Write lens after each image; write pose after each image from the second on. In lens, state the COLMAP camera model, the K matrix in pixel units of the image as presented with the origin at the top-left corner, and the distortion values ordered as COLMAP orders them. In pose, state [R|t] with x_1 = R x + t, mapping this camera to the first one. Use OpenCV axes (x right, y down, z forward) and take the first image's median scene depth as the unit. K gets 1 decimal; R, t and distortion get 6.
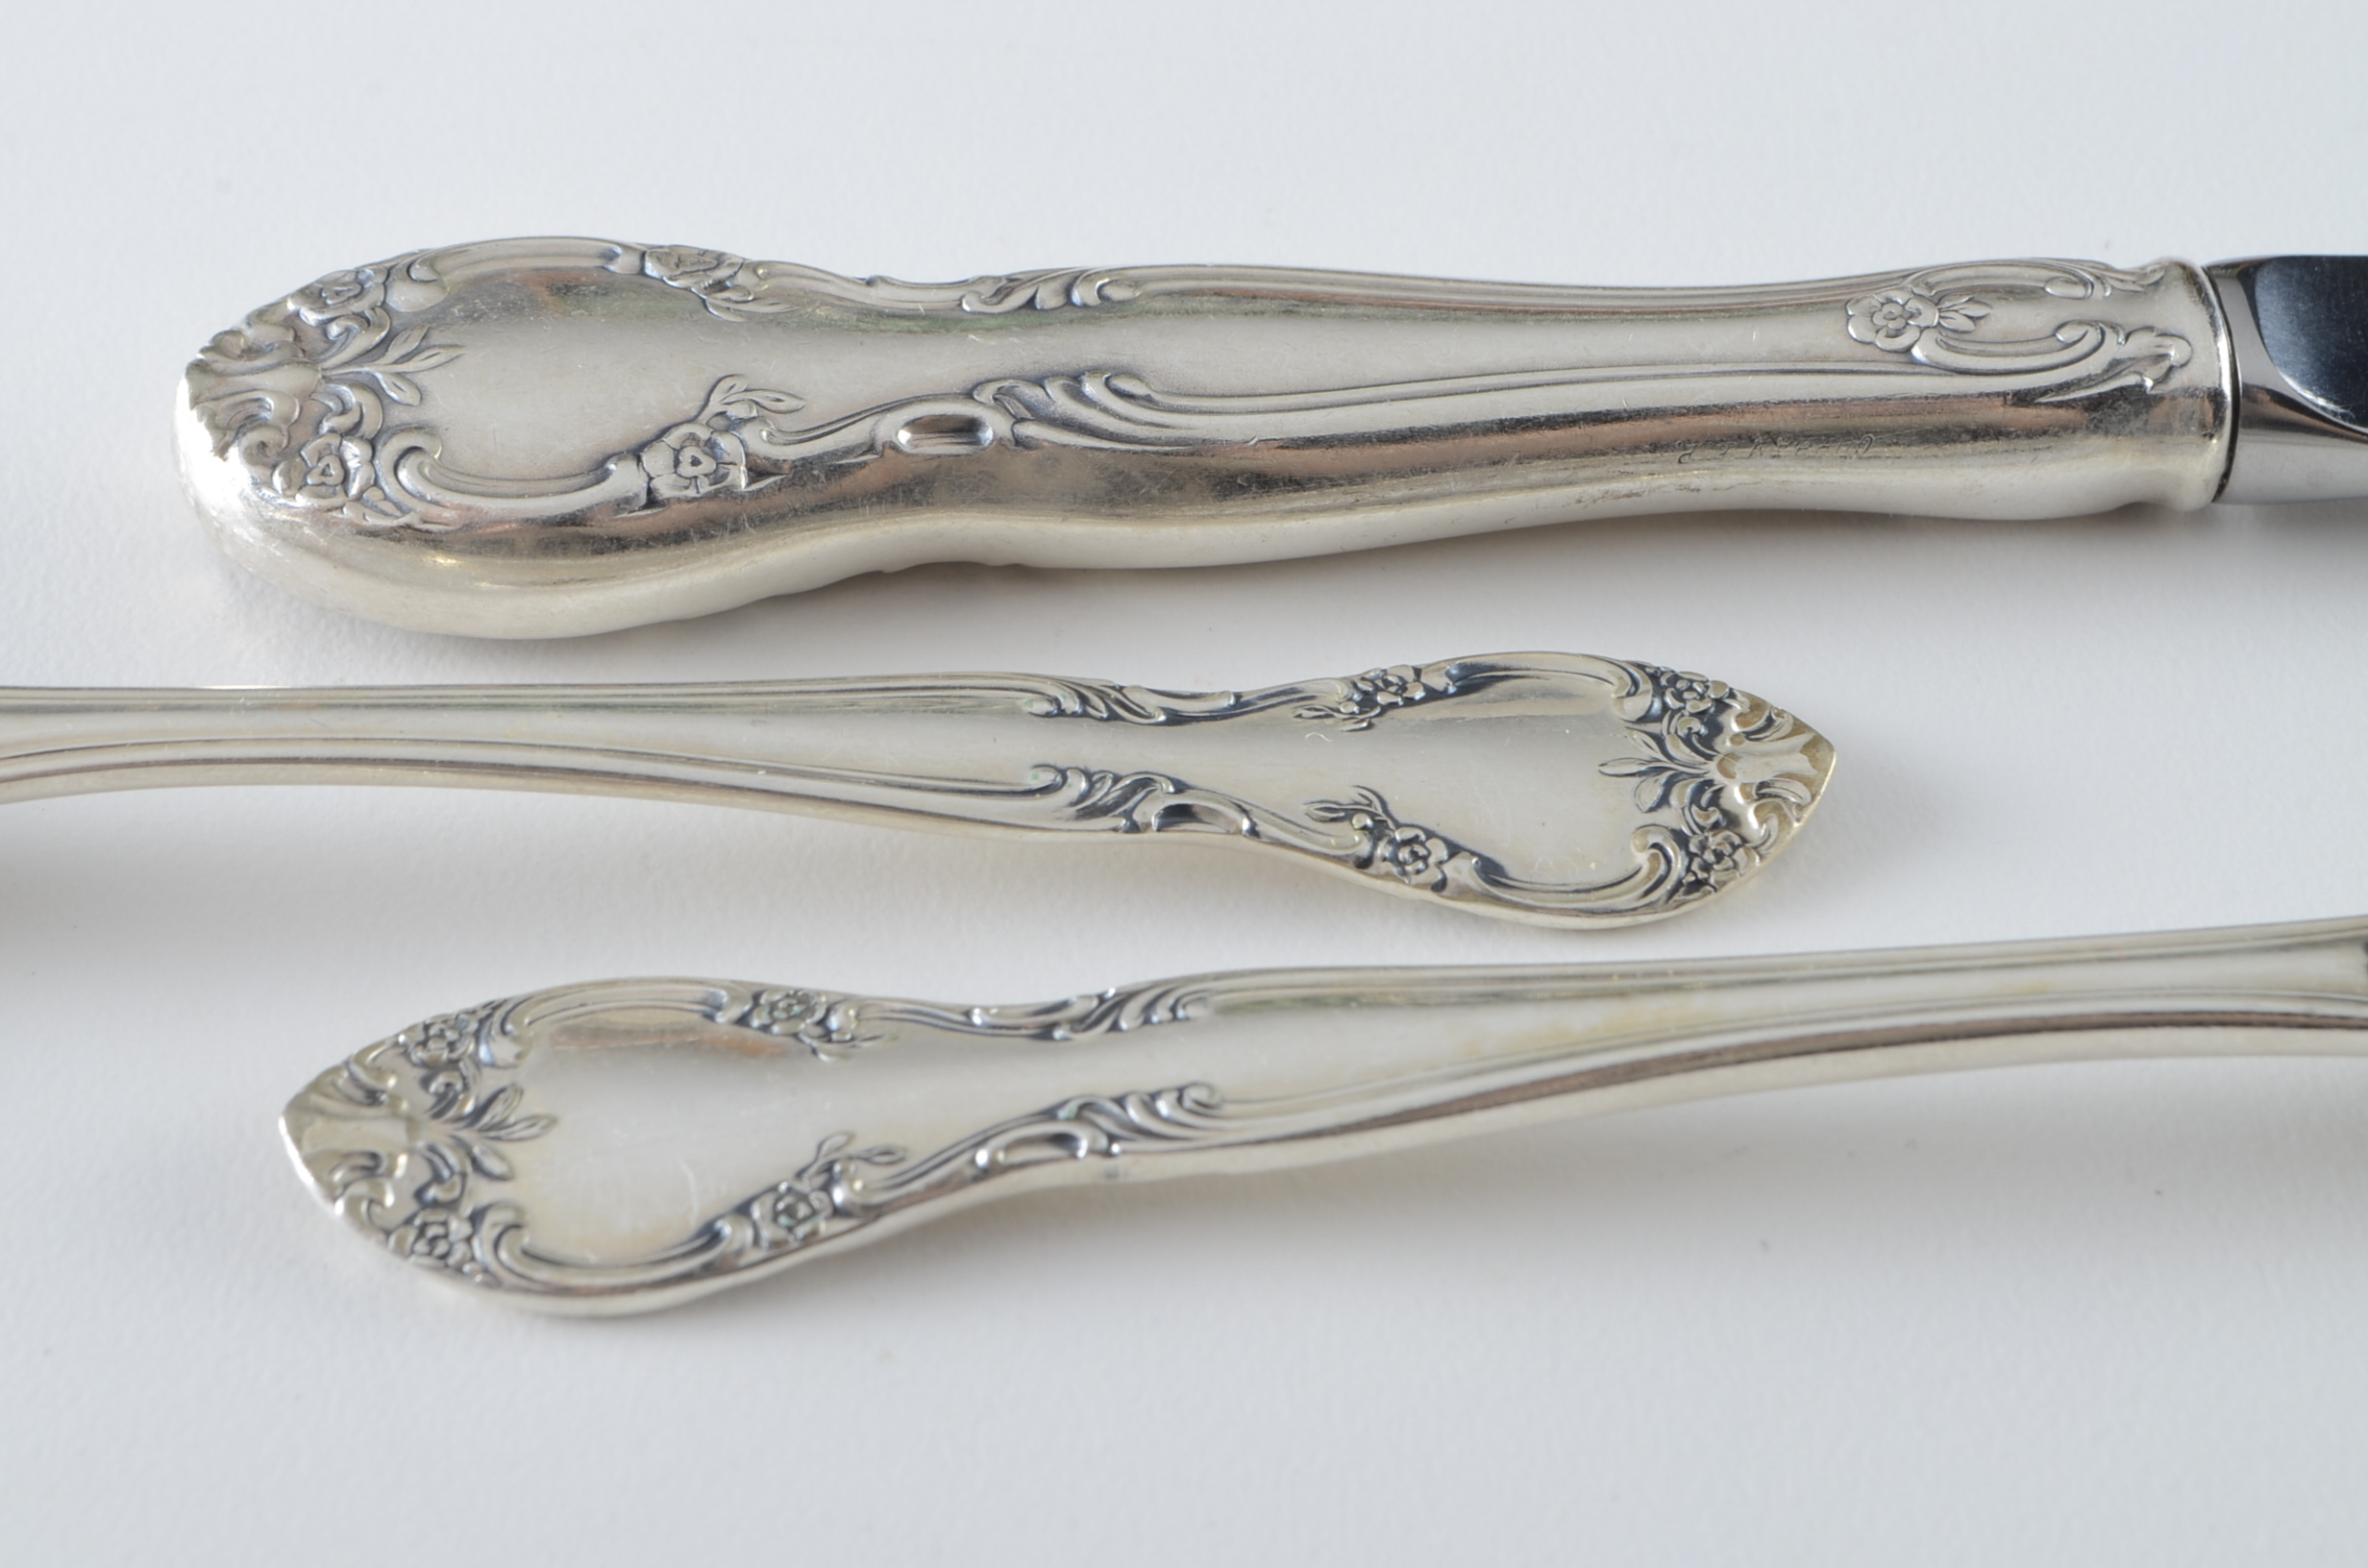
lens RADIAL K [[5288.0, 0, 1179.9], [0, 5288.0, 782.6], [0, 0, 1]] dist [0.005806, 0.000000]
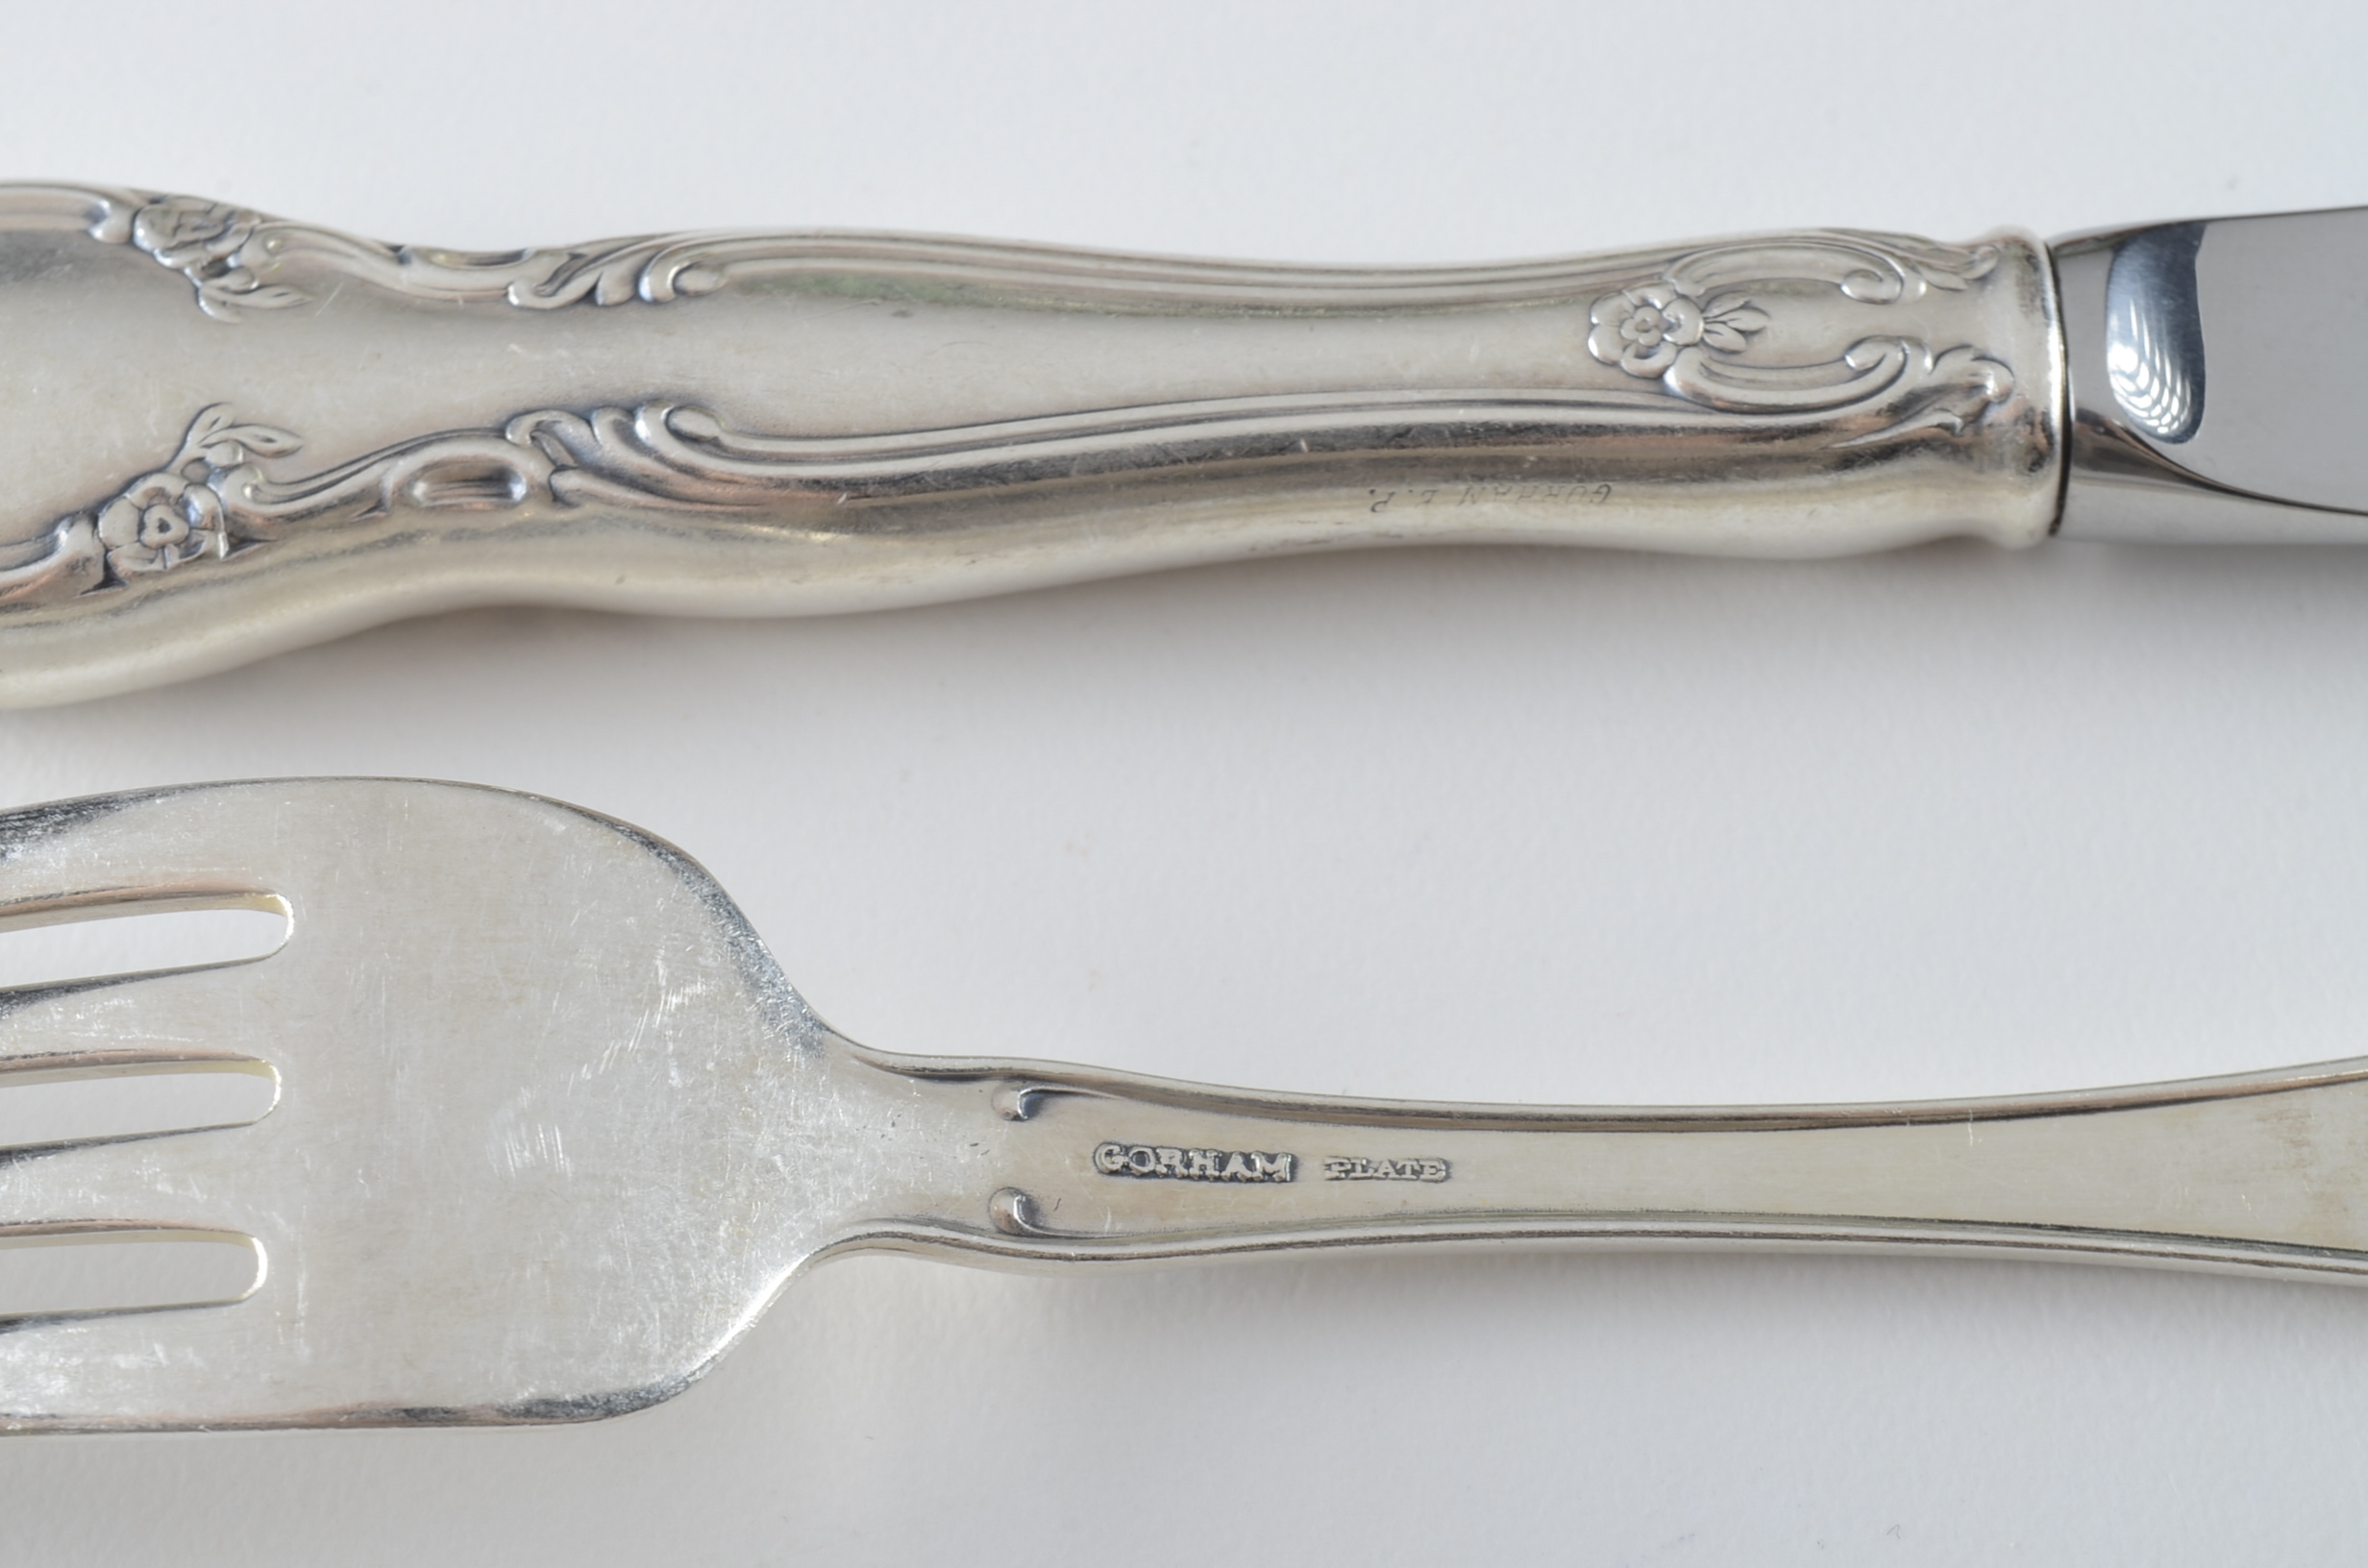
lens RADIAL K [[5288.0, 0, 1188.4], [0, 5288.0, 786.1], [0, 0, 1]] dist [0.005806, 0.000000]
pose [[0.996469, 0.027330, -0.079384, 0.131656], [-0.007010, 0.969317, 0.245716, -0.219315], [0.083664, -0.244292, 0.966086, 0.195196]]
